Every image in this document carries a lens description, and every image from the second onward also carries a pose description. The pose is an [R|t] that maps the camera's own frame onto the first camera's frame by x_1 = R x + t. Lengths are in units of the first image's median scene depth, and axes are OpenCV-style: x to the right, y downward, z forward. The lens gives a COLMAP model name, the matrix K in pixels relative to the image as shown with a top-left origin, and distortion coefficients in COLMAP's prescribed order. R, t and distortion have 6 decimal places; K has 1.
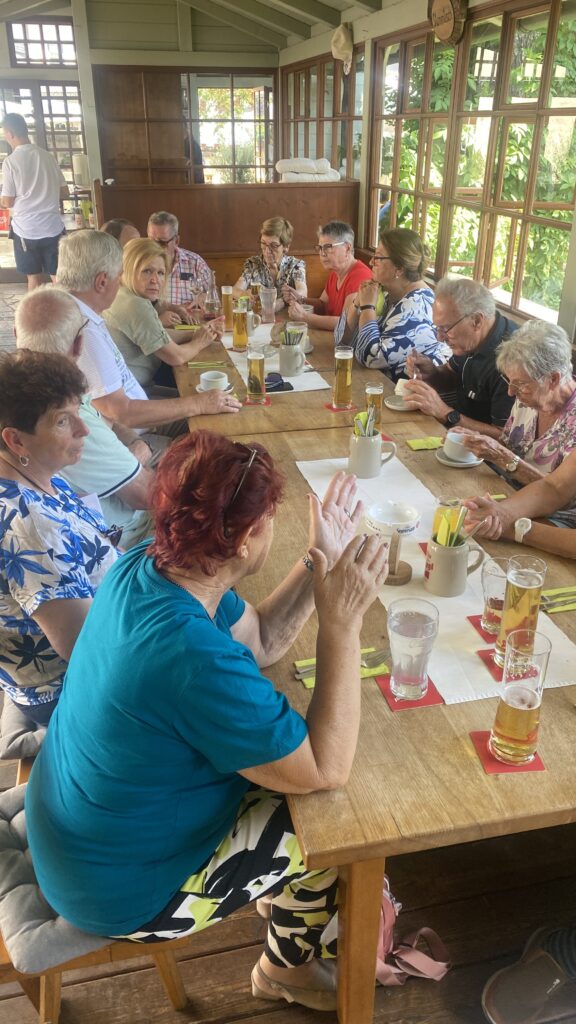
lens RADIAL K [[762.3, 0, 288.0], [0, 762.3, 512.0], [0, 0, 1]] dist [-0.000633, 0.001656]
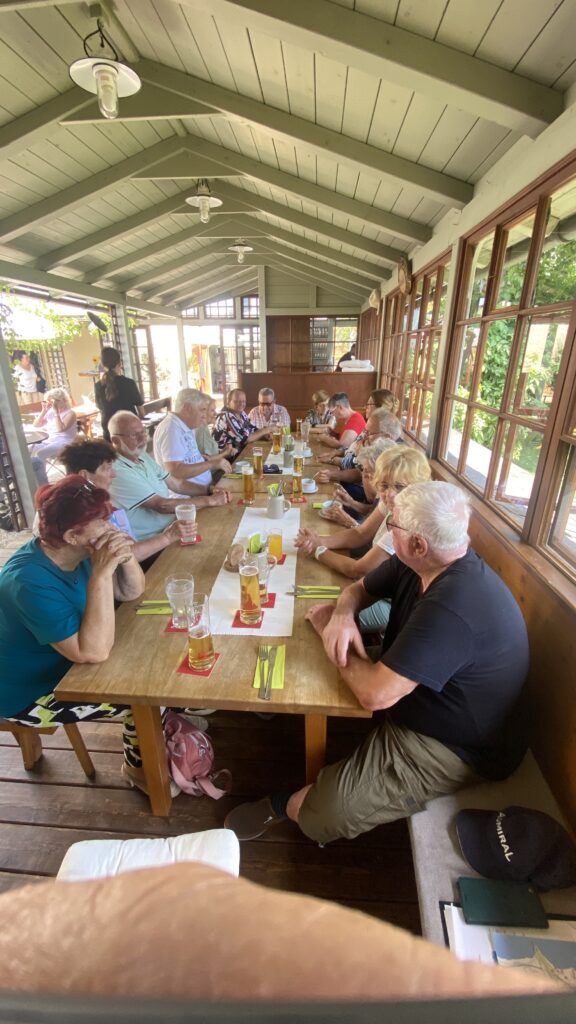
lens RADIAL K [[417.7, 0, 288.0], [0, 417.7, 512.0], [0, 0, 1]] dist [0.000521, 0.000037]
pose [[0.962263, 0.084200, -0.258768, 0.553812], [-0.106934, 0.991430, -0.075048, 0.001233], [0.250232, 0.099887, 0.963020, 0.028524]]
